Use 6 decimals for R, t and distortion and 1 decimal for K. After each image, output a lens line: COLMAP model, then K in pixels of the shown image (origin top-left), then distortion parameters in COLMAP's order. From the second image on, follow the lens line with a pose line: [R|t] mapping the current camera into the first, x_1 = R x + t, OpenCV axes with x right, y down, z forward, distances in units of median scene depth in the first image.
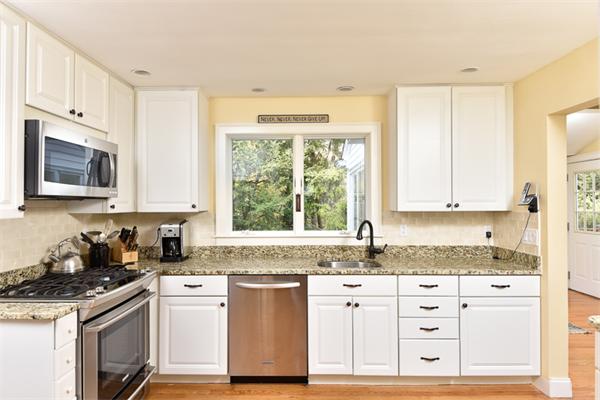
lens RADIAL K [[333.2, 0, 300.0], [0, 333.2, 200.0], [0, 0, 1]] dist [0.002131, -0.032762]
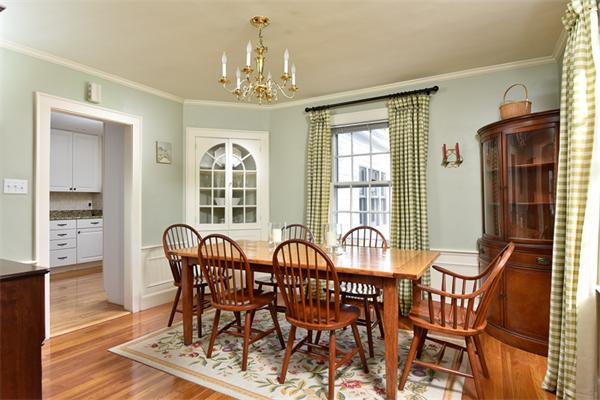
lens RADIAL K [[333.2, 0, 300.0], [0, 333.2, 200.0], [0, 0, 1]] dist [0.002131, -0.032762]
pose [[0.474544, 0.008367, 0.880192, -0.696615], [-0.007782, 0.999956, -0.005310, 0.084656], [-0.880197, -0.004329, 0.474588, -1.251118]]
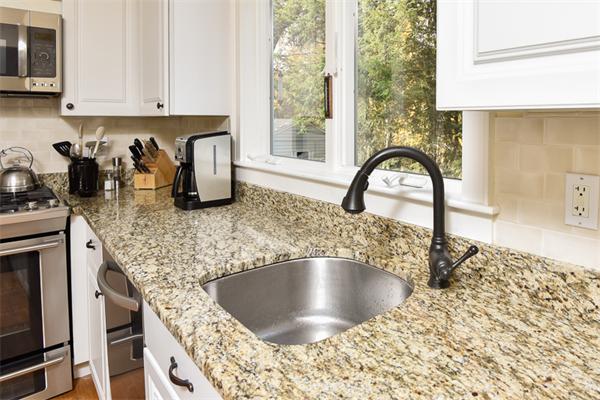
lens RADIAL K [[447.6, 0, 300.0], [0, 447.6, 200.0], [0, 0, 1]] dist [-0.001312, -0.001931]
pose [[0.647999, 0.149424, -0.746840, 0.408449], [0.007487, 0.979269, 0.202423, 0.022339], [0.761604, -0.136762, 0.633447, 0.644232]]
